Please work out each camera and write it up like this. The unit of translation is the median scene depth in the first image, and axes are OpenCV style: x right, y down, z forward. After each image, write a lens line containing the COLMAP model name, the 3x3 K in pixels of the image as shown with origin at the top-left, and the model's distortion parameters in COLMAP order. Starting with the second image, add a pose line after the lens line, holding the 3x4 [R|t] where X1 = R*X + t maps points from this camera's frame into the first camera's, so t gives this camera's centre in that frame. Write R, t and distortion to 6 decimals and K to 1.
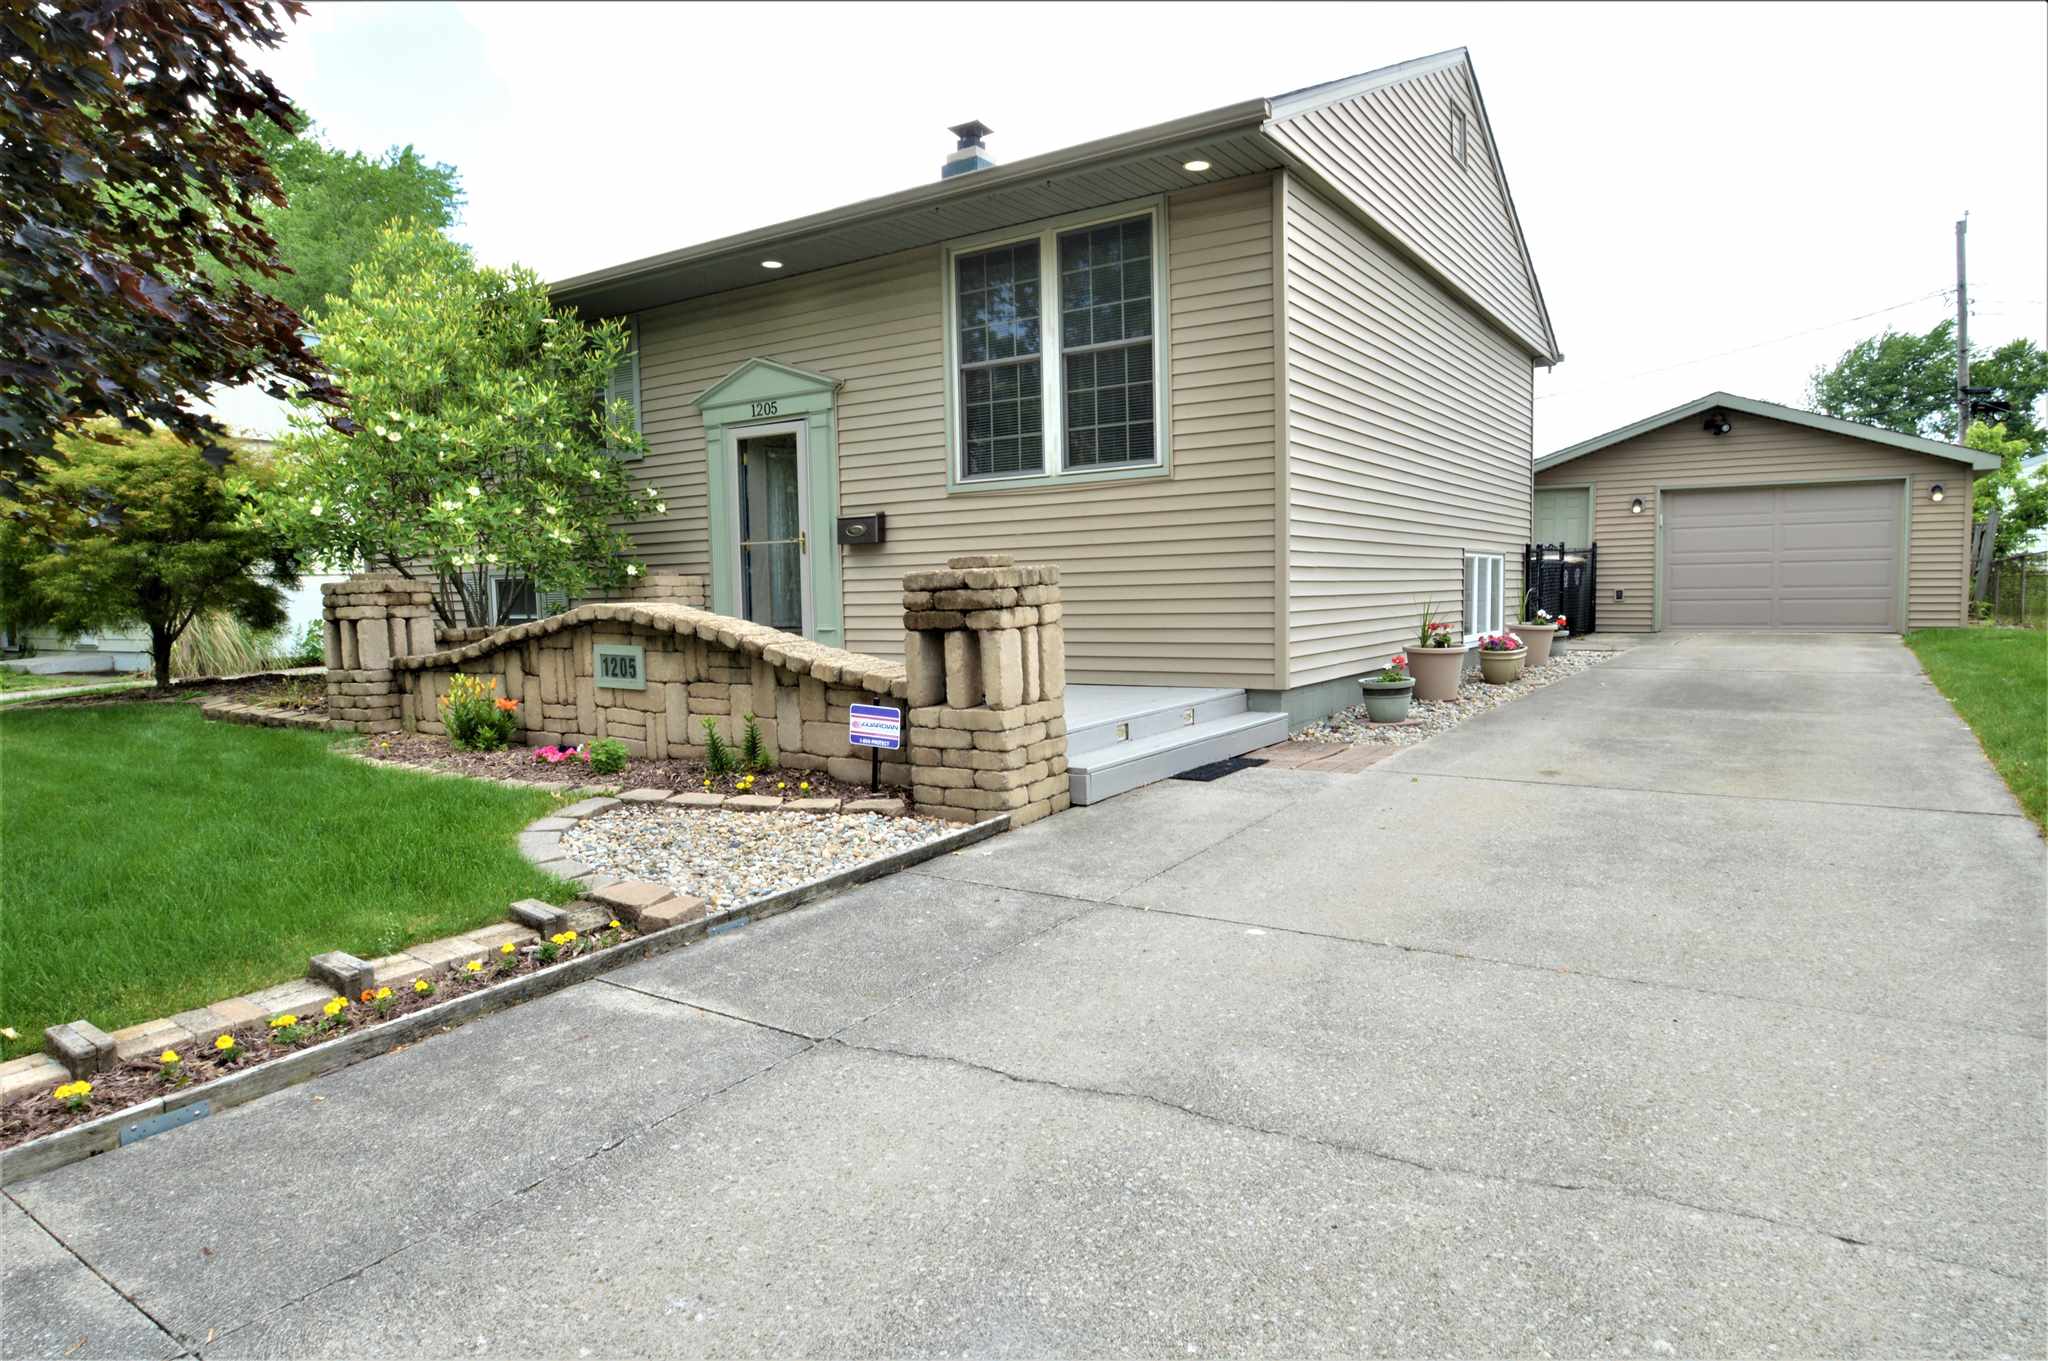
lens RADIAL K [[1211.7, 0, 1012.5], [0, 1211.7, 681.2], [0, 0, 1]] dist [-0.007863, -0.018249]
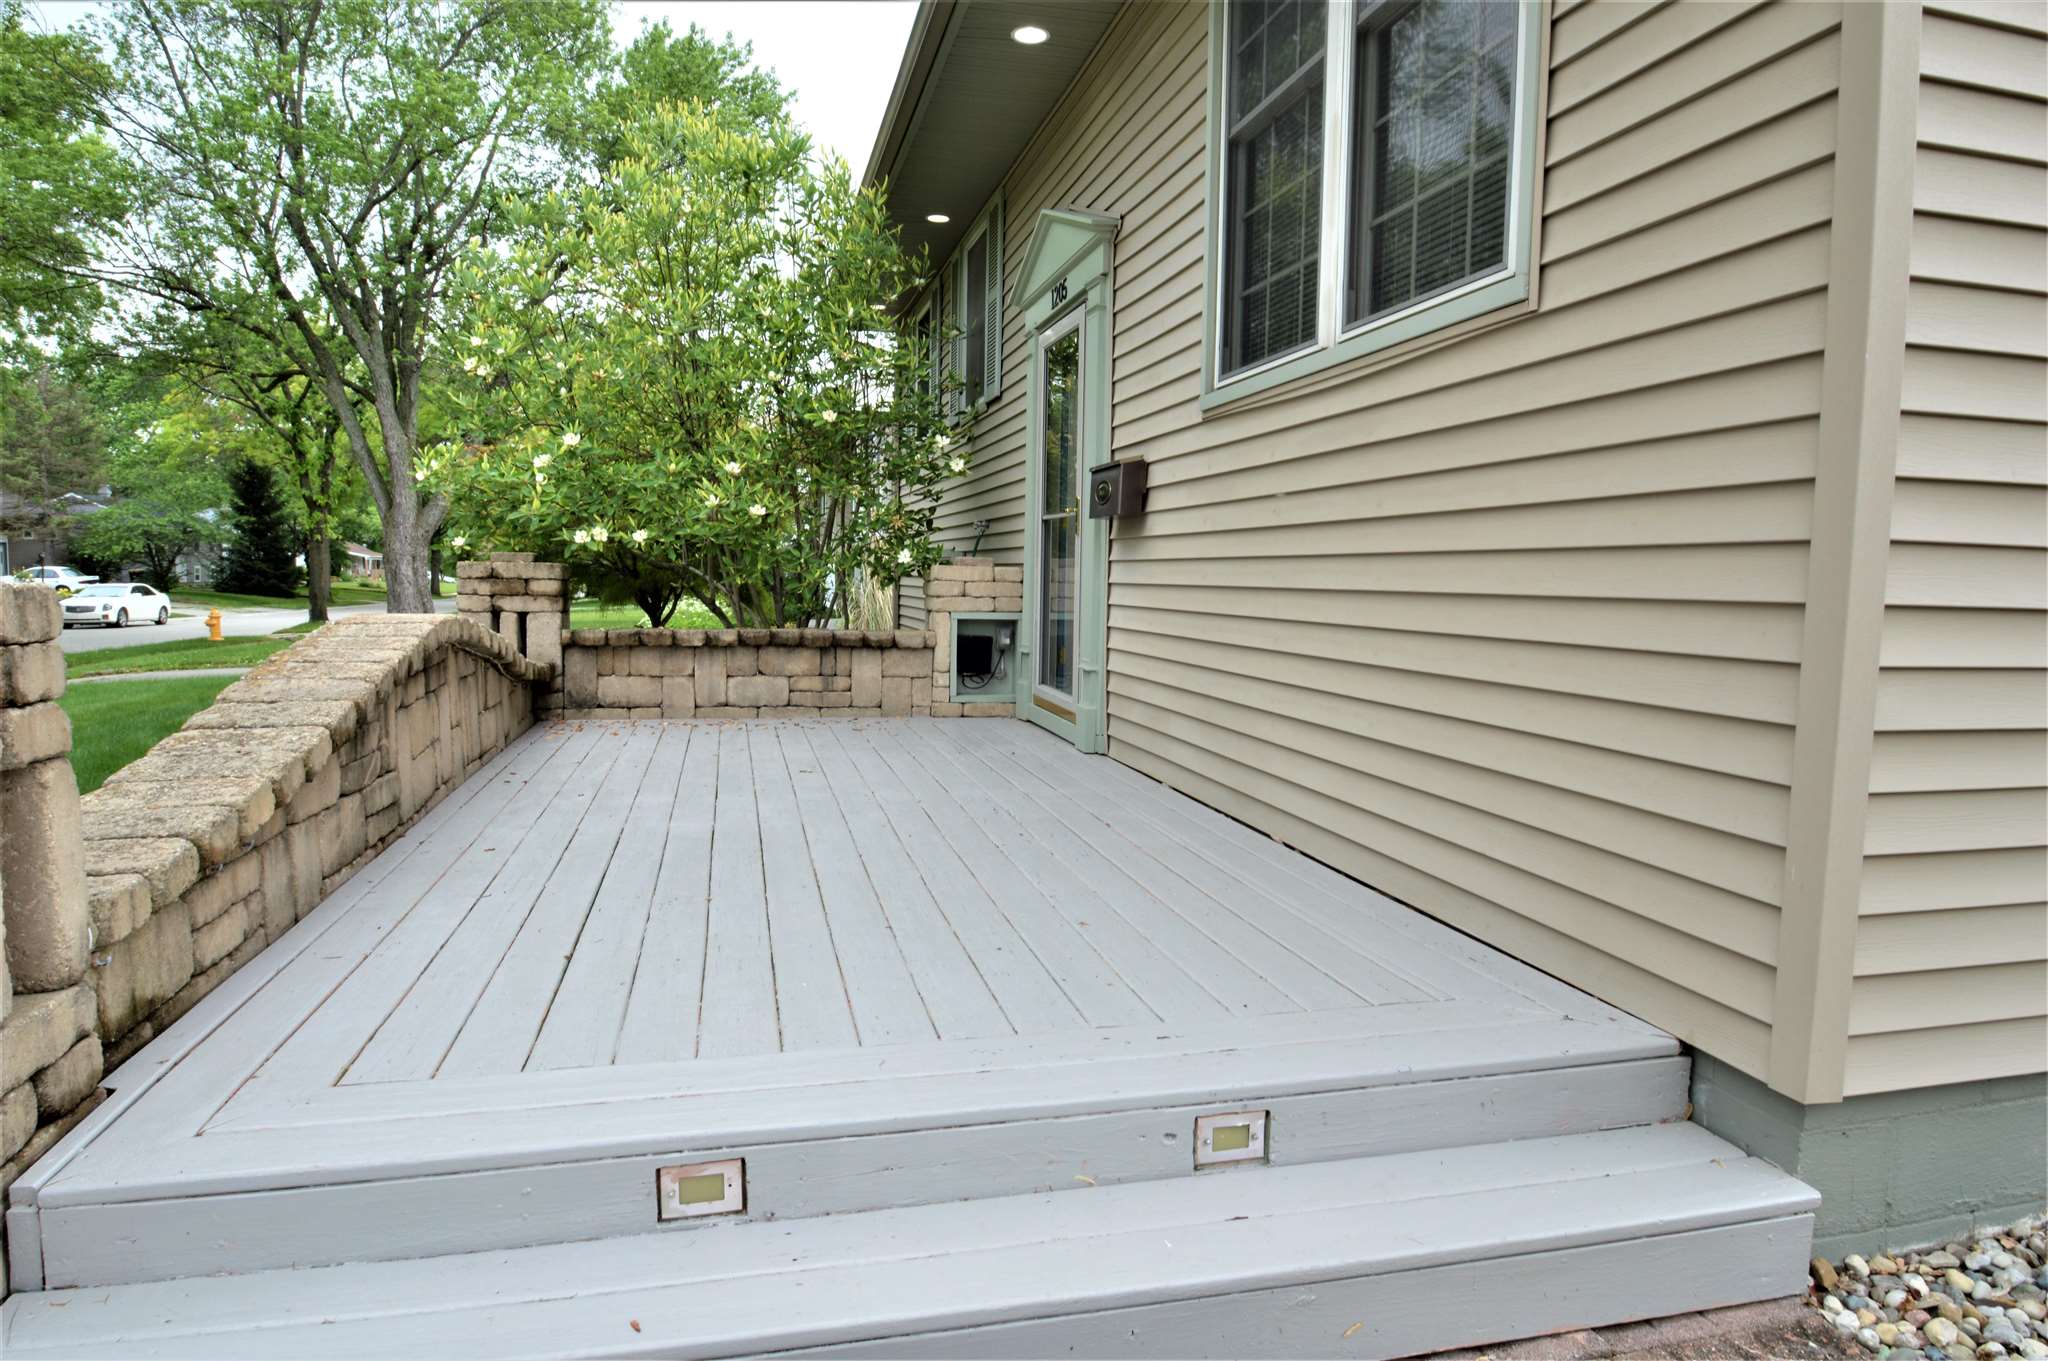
lens RADIAL K [[1211.7, 0, 1012.5], [0, 1211.7, 681.2], [0, 0, 1]] dist [-0.007863, -0.018249]
pose [[0.734328, 0.092204, -0.672503, 0.233480], [-0.083085, 0.995491, 0.045764, -0.067821], [0.673690, 0.022269, 0.738678, 0.629541]]
